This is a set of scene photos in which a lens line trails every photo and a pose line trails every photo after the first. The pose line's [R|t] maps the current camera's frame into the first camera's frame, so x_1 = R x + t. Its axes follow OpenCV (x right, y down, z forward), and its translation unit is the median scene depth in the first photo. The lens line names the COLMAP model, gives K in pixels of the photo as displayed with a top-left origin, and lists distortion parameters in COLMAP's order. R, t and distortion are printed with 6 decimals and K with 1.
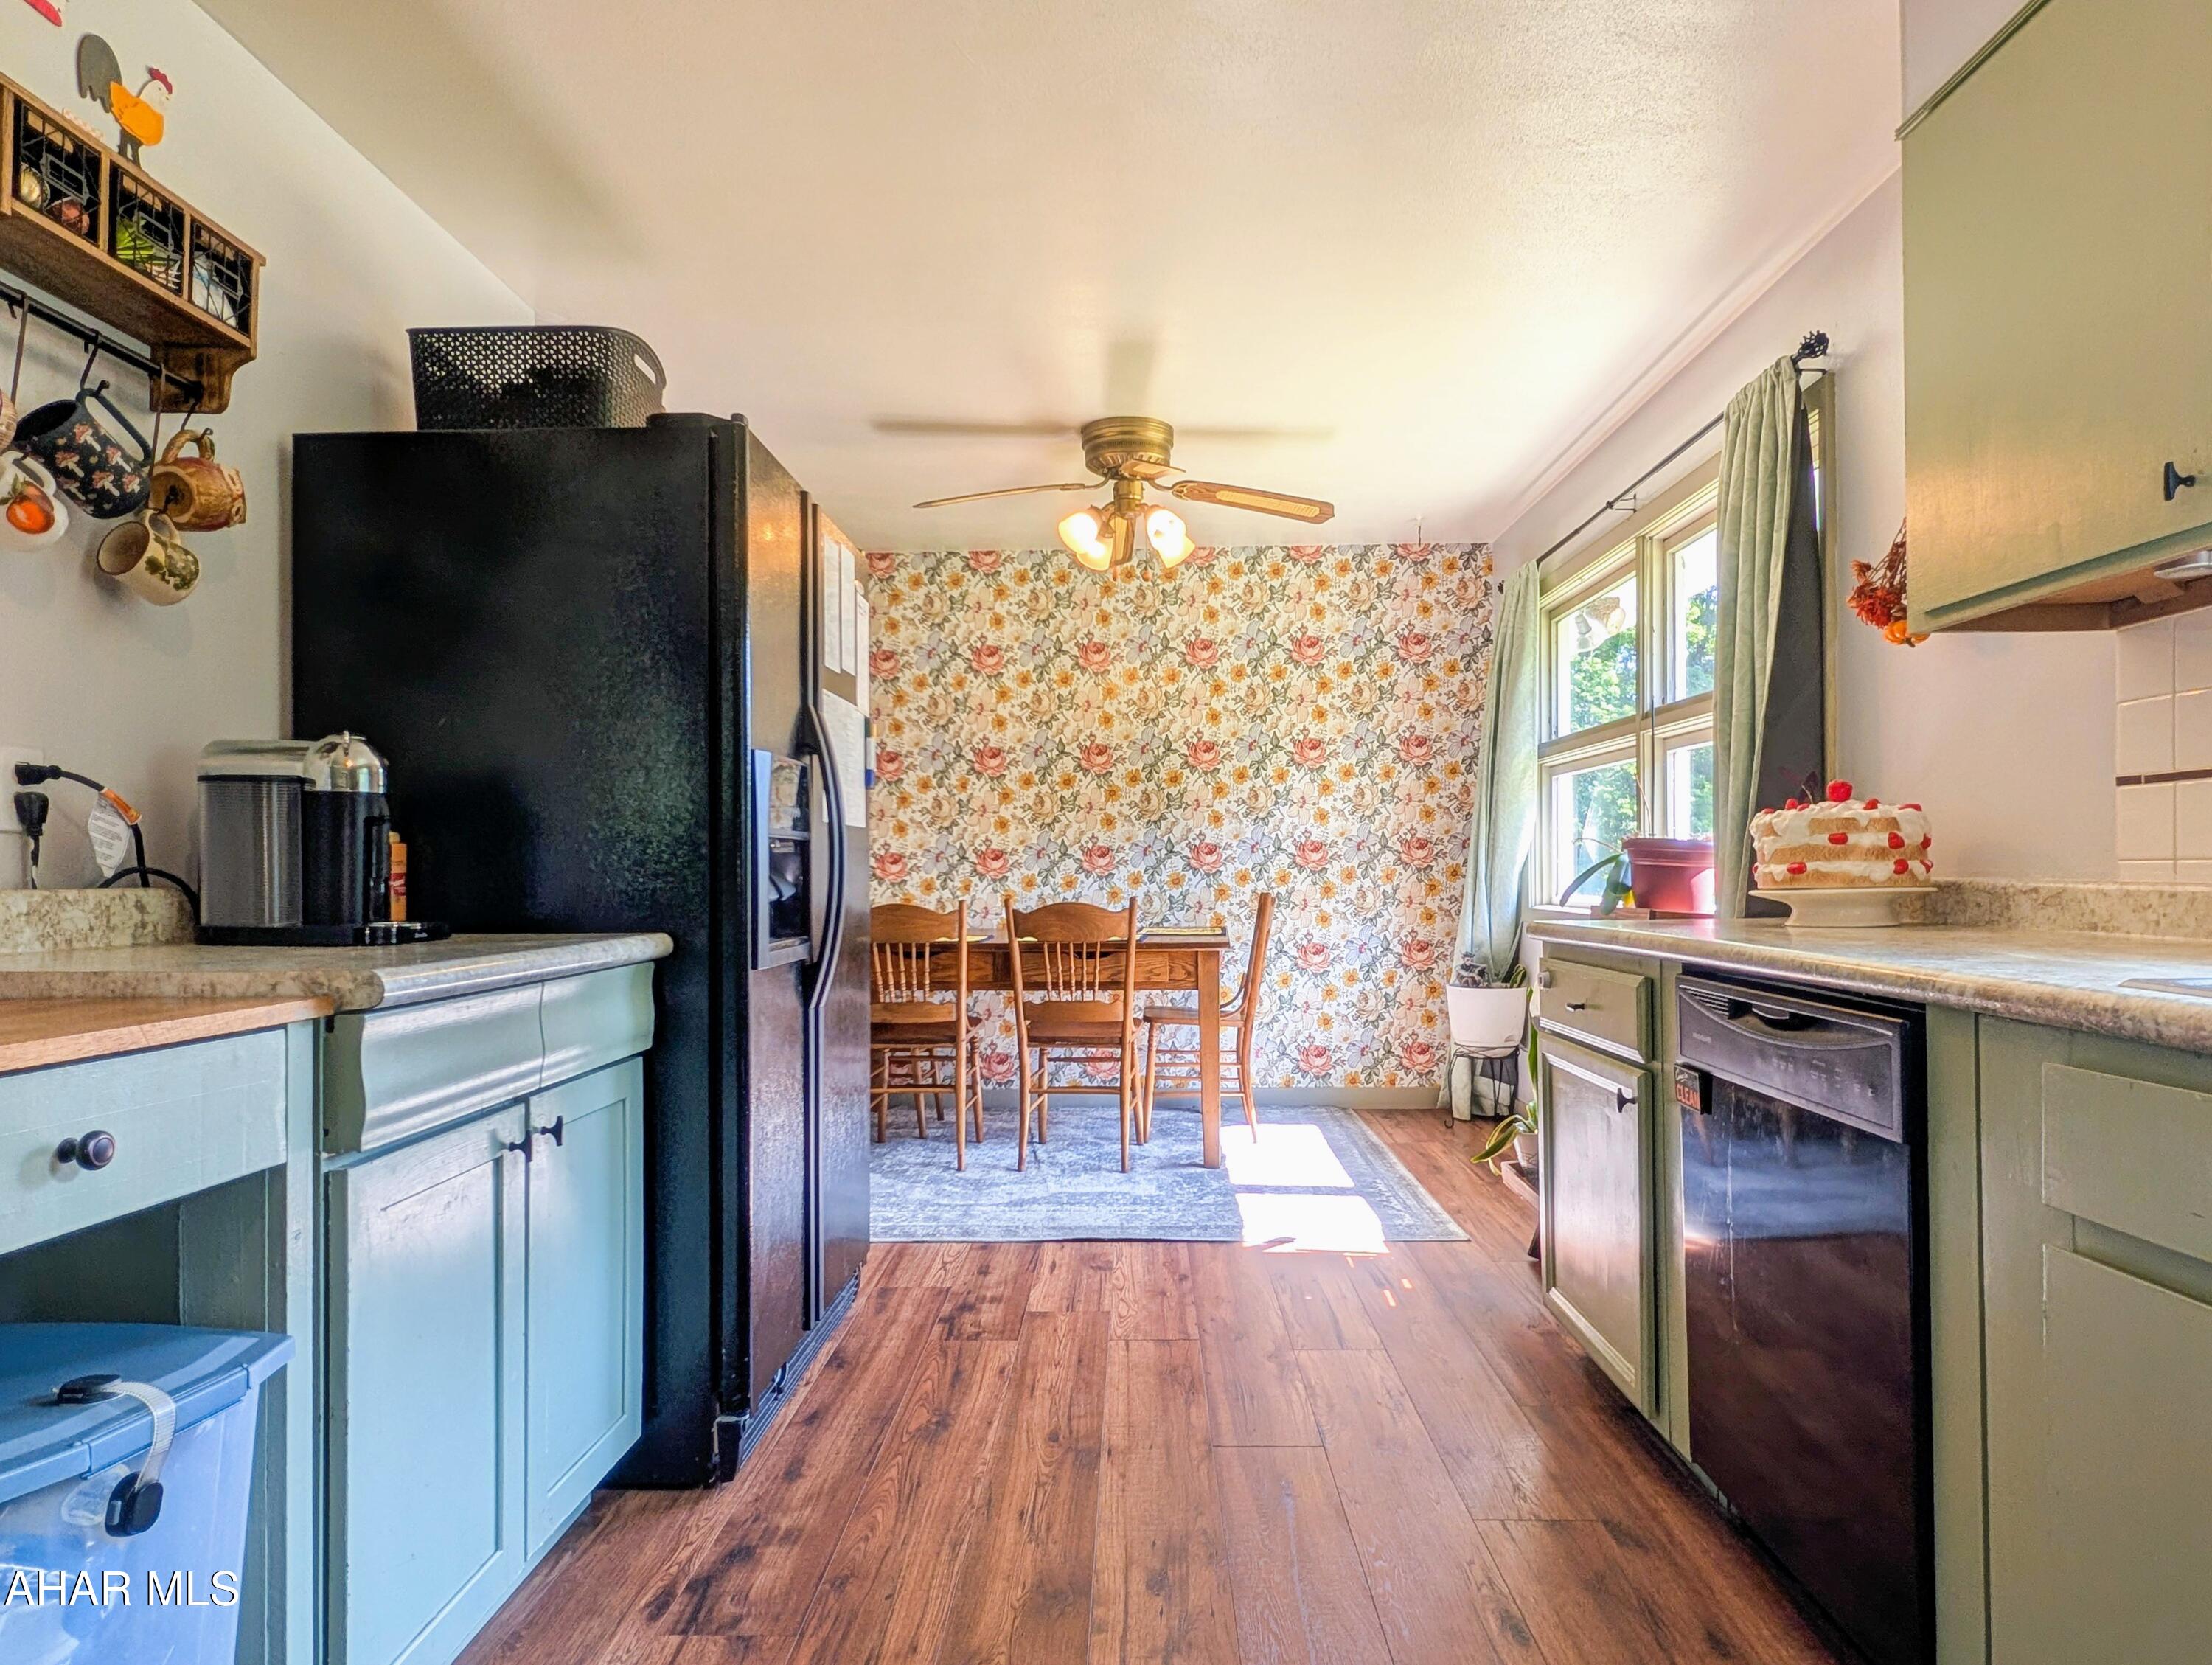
lens RADIAL K [[1254.7, 0, 1110.1], [0, 1254.7, 864.5], [0, 0, 1]] dist [-0.003226, 0.001313]
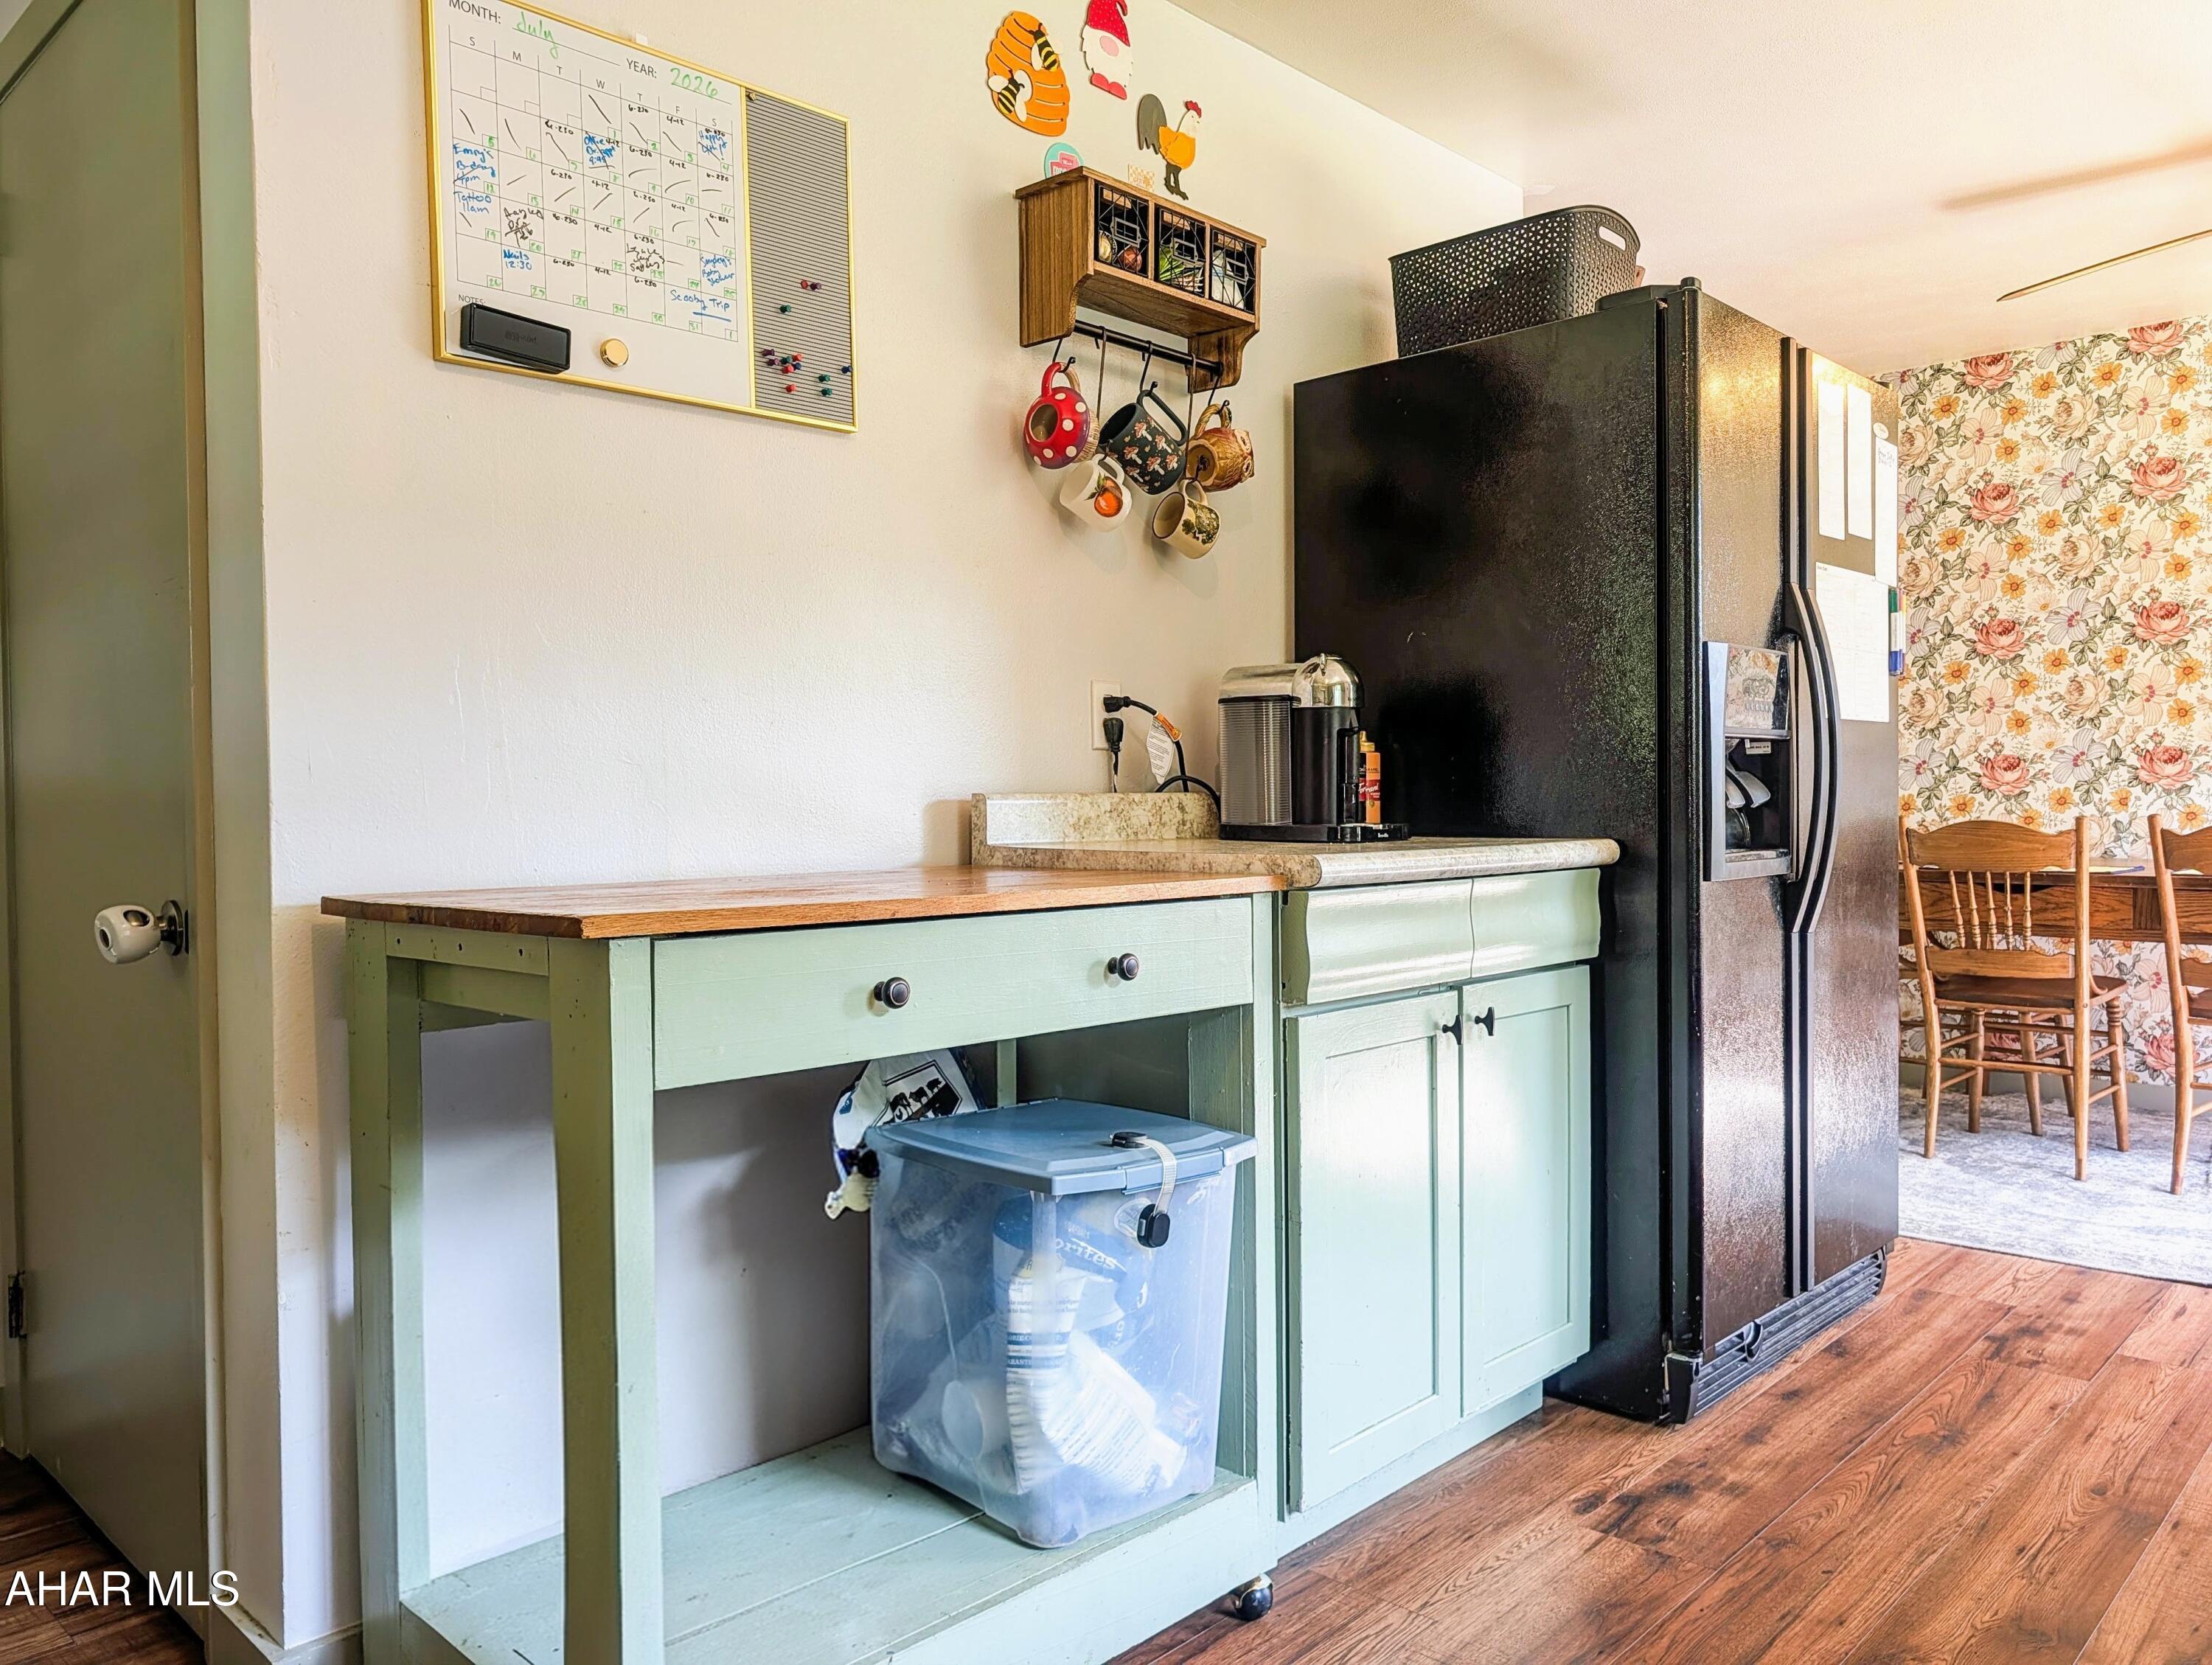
lens RADIAL K [[1580.1, 0, 1106.0], [0, 1580.1, 832.5], [0, 0, 1]] dist [0.005649, -0.005907]
pose [[0.737383, 0.012287, -0.675364, 0.198078], [0.009902, 0.999530, 0.028996, 0.011401], [0.675403, -0.028068, 0.736915, -0.174392]]
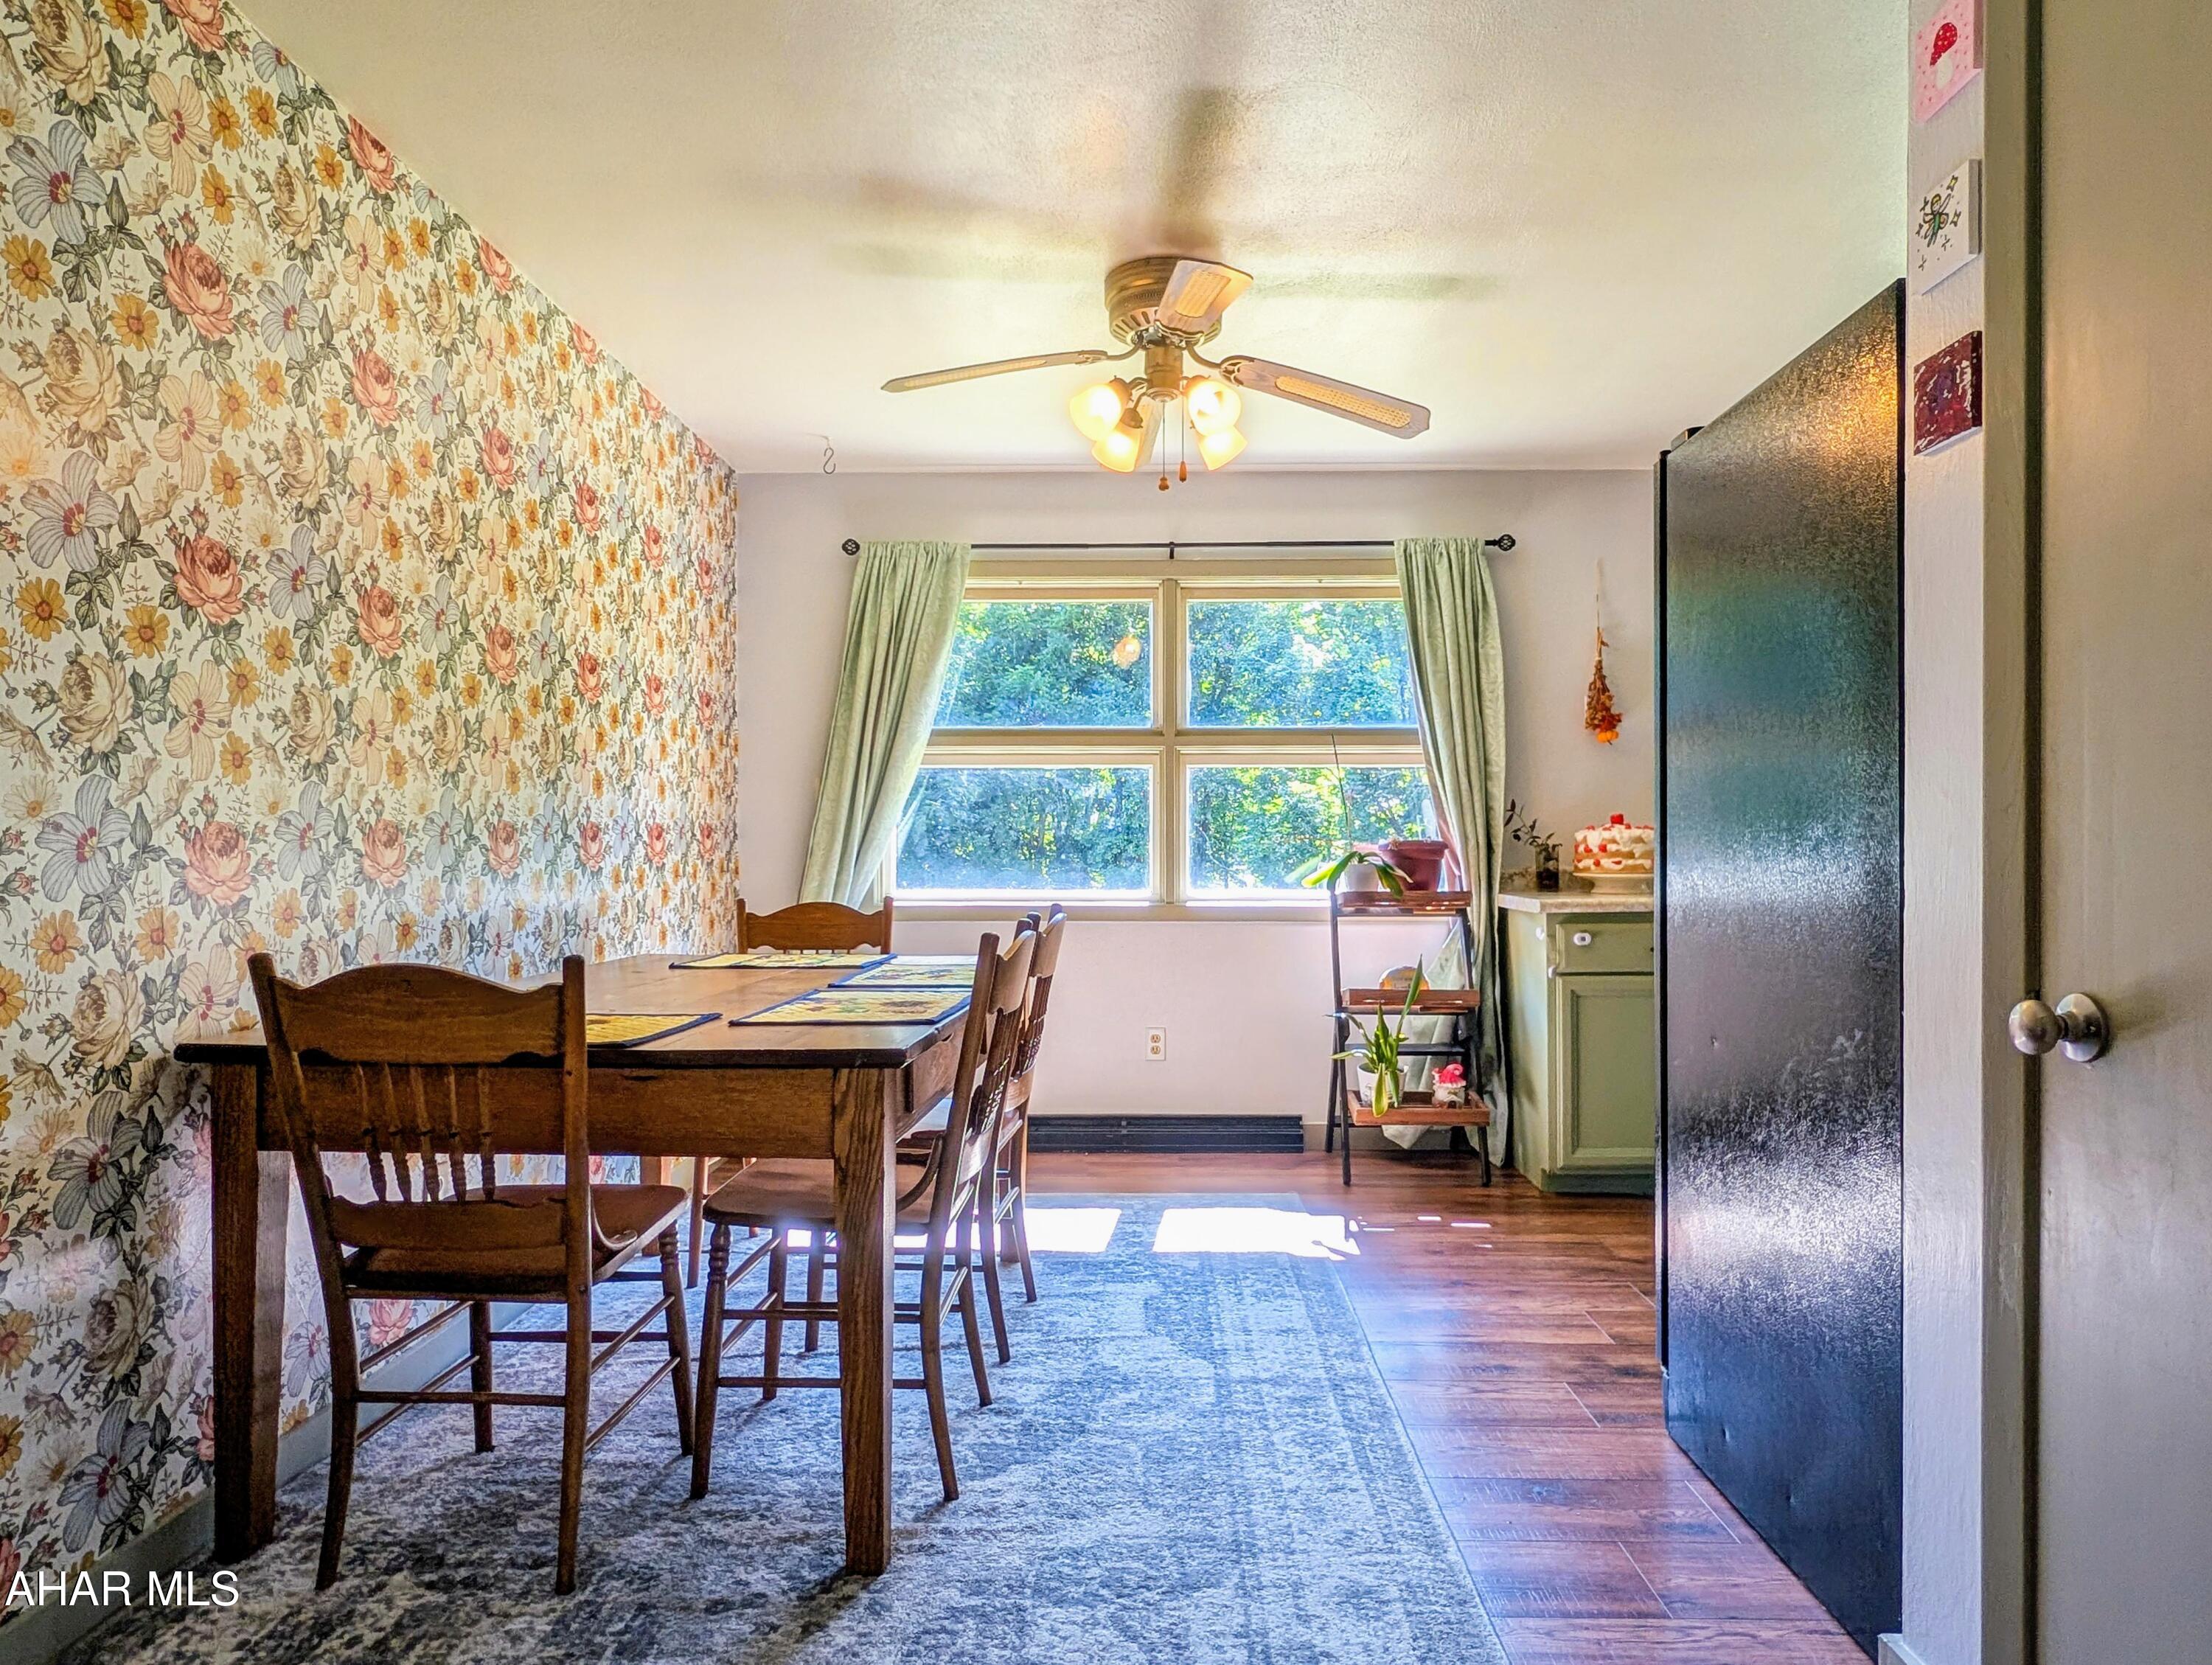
lens RADIAL K [[1254.7, 0, 1110.1], [0, 1254.7, 864.5], [0, 0, 1]] dist [-0.003226, 0.001313]
pose [[0.002879, -0.005311, 0.999982, -1.568545], [-0.002269, 0.999983, 0.005318, -0.000524], [-0.999993, -0.002285, 0.002867, 2.171606]]
